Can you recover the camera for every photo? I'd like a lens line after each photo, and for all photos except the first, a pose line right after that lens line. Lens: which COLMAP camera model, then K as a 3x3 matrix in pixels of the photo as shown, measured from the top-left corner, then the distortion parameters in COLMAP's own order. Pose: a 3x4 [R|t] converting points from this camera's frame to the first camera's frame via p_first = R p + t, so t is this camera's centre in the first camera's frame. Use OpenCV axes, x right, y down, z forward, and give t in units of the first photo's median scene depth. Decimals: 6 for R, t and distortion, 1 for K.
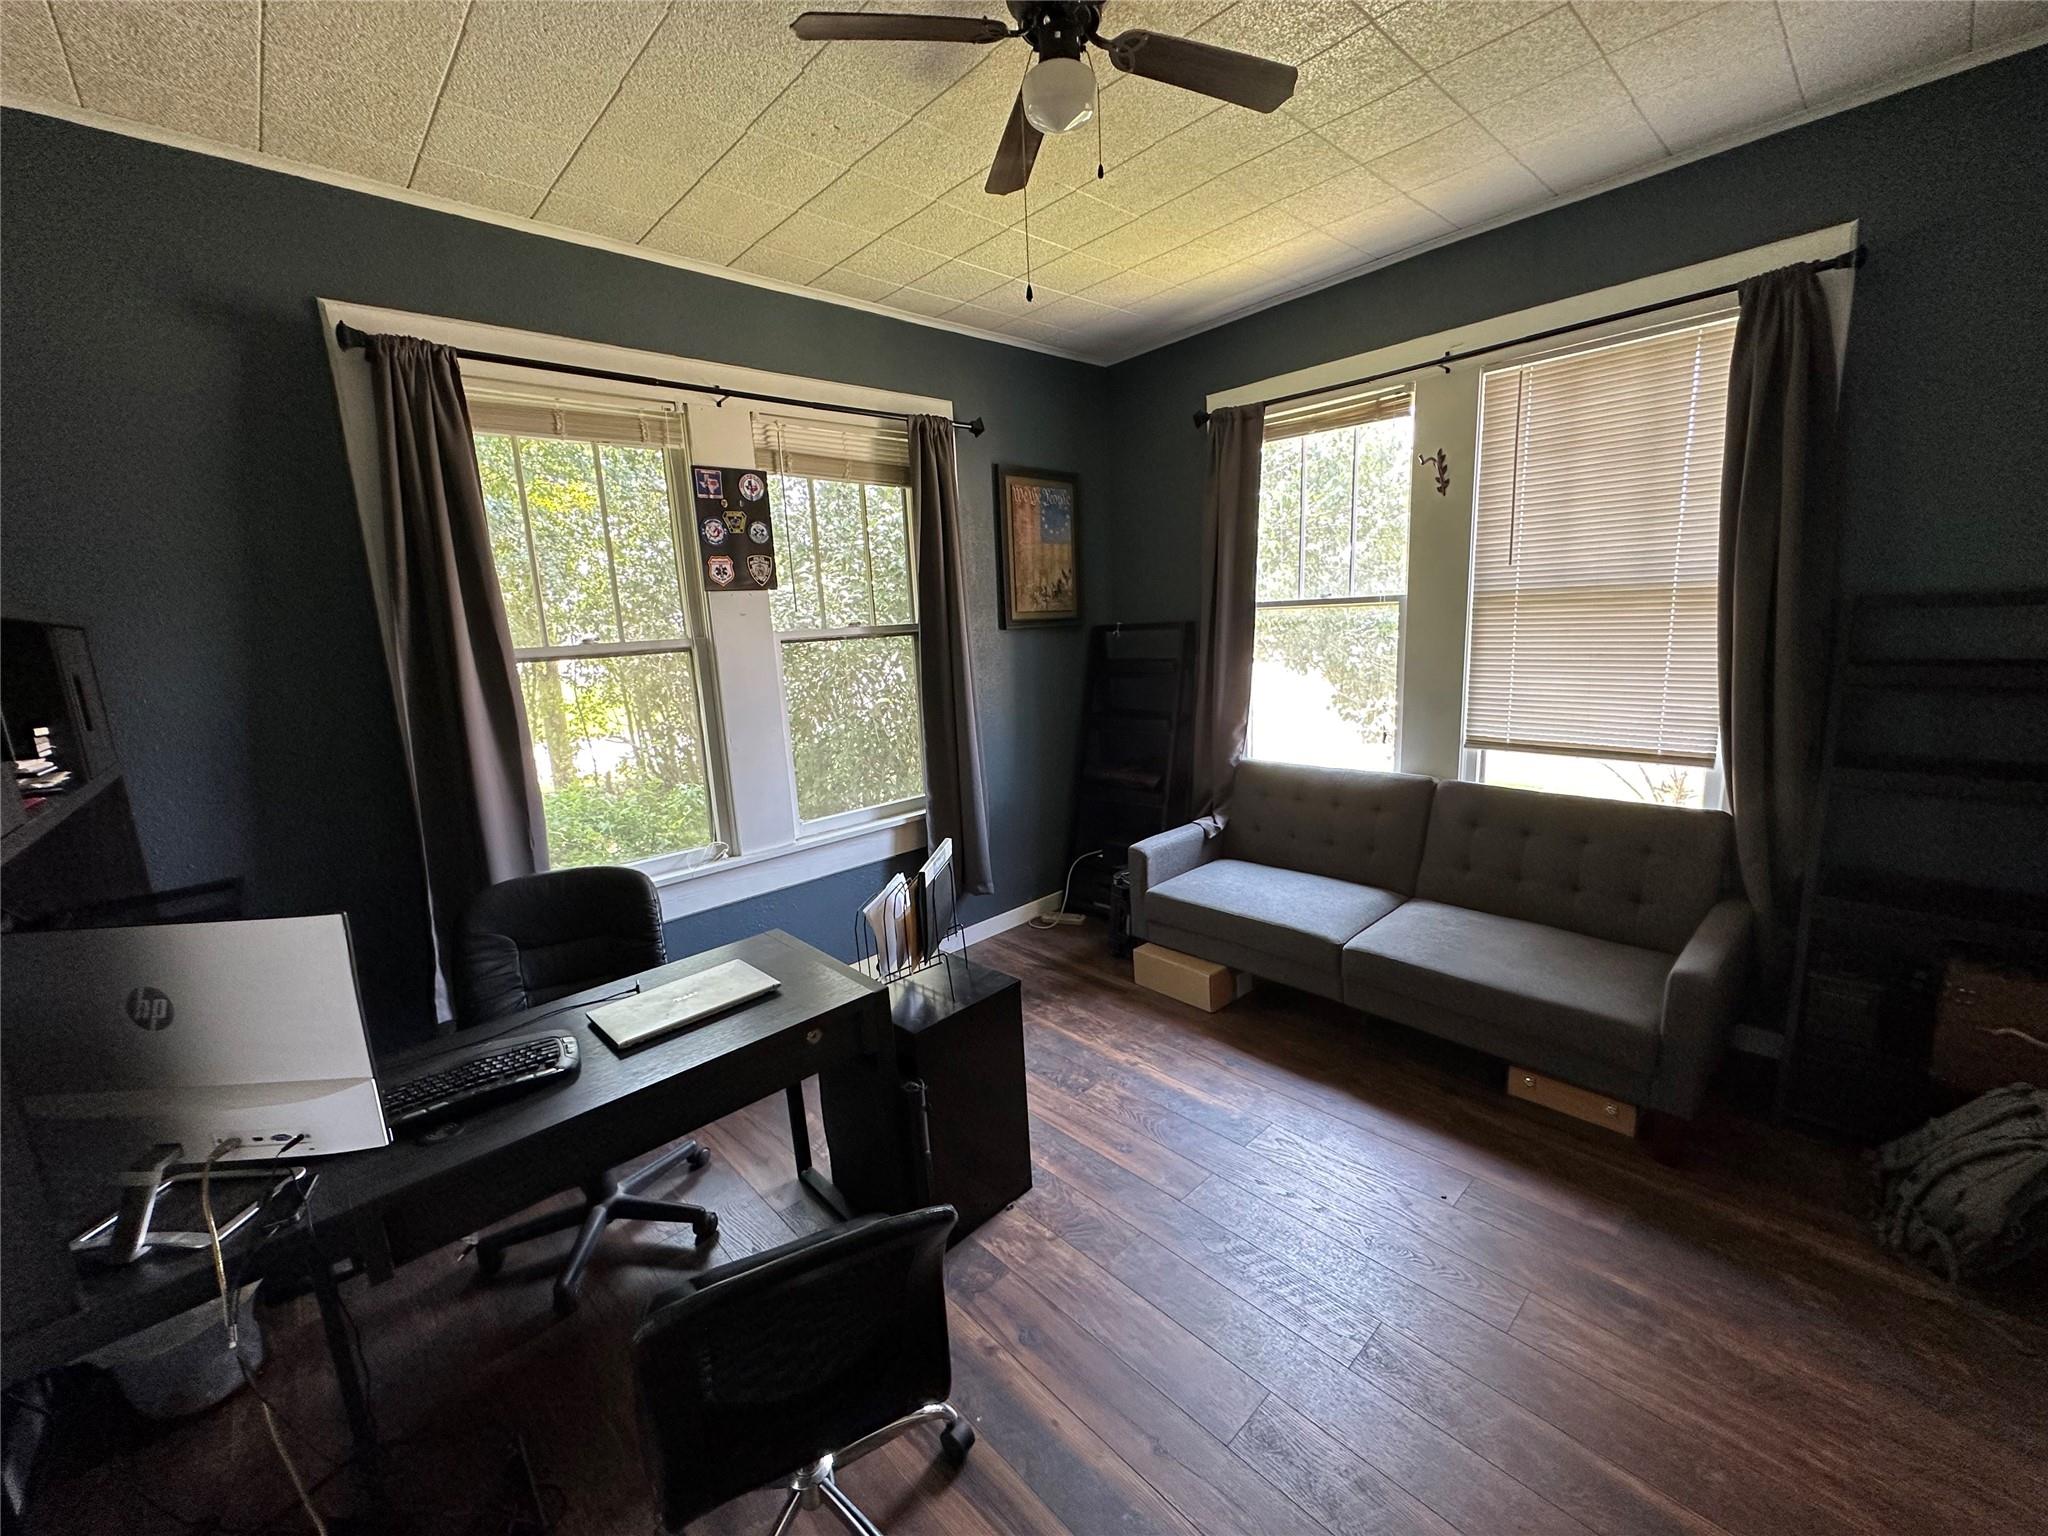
lens RADIAL K [[818.0, 0, 1022.7], [0, 818.0, 772.9], [0, 0, 1]] dist [-0.002560, 0.000353]
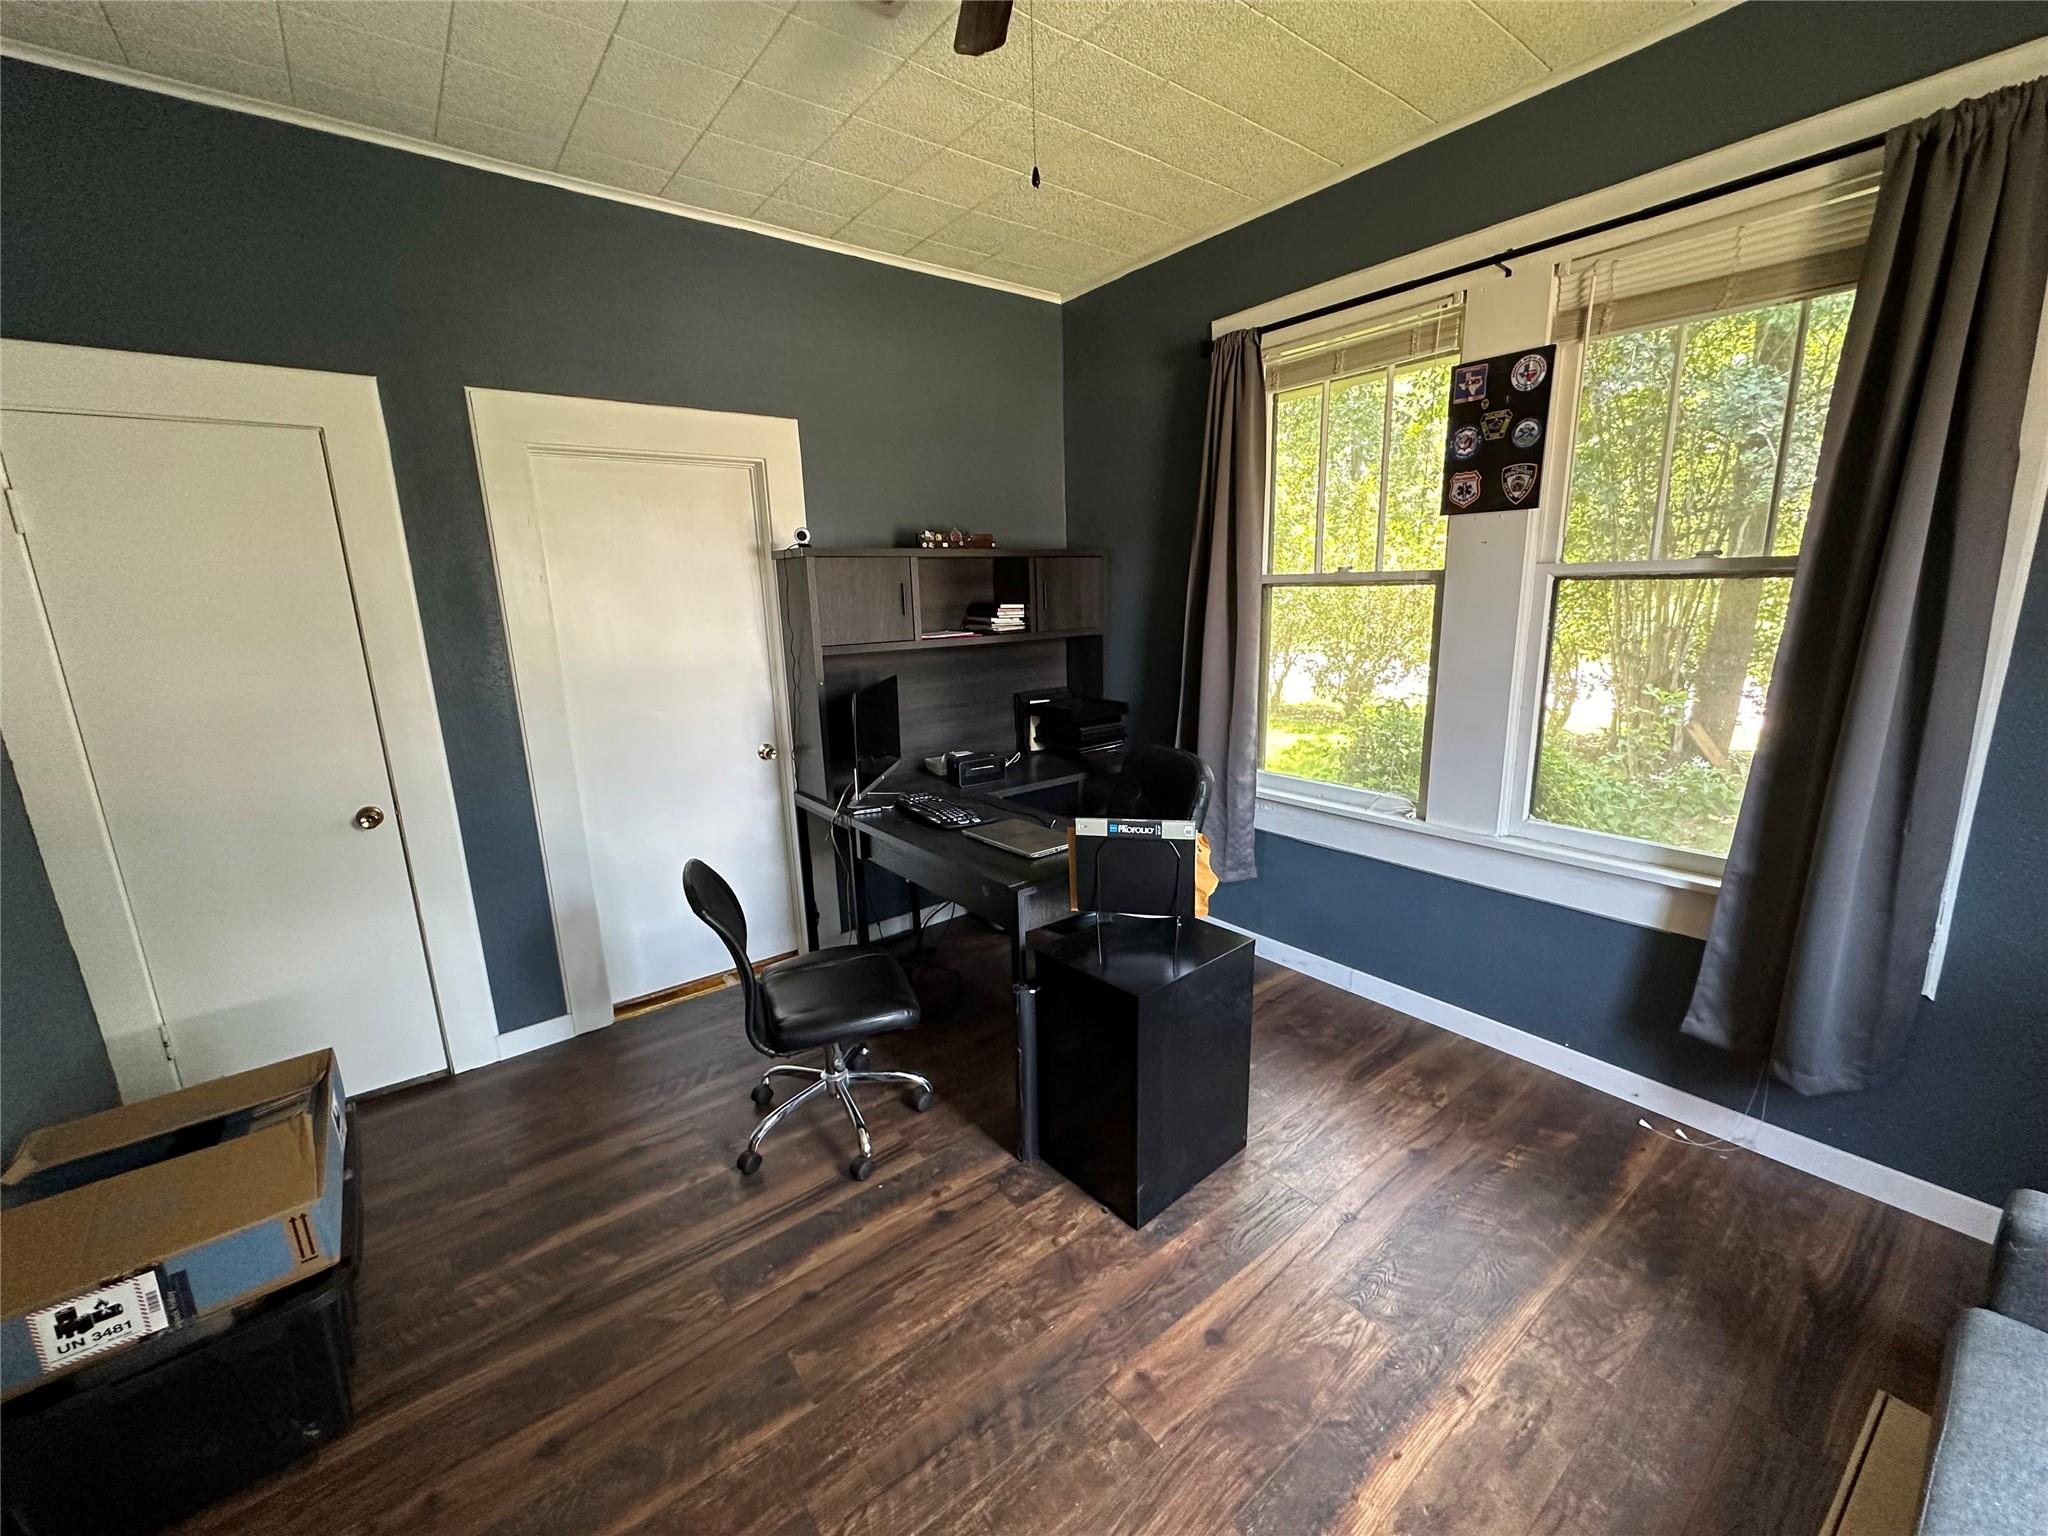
lens RADIAL K [[818.0, 0, 1016.7], [0, 818.0, 765.7], [0, 0, 1]] dist [-0.002560, 0.000353]
pose [[-0.090827, 0.269612, -0.958676, 0.545946], [-0.154145, 0.947247, 0.281002, -0.141252], [0.983865, 0.173298, -0.044476, 0.623661]]
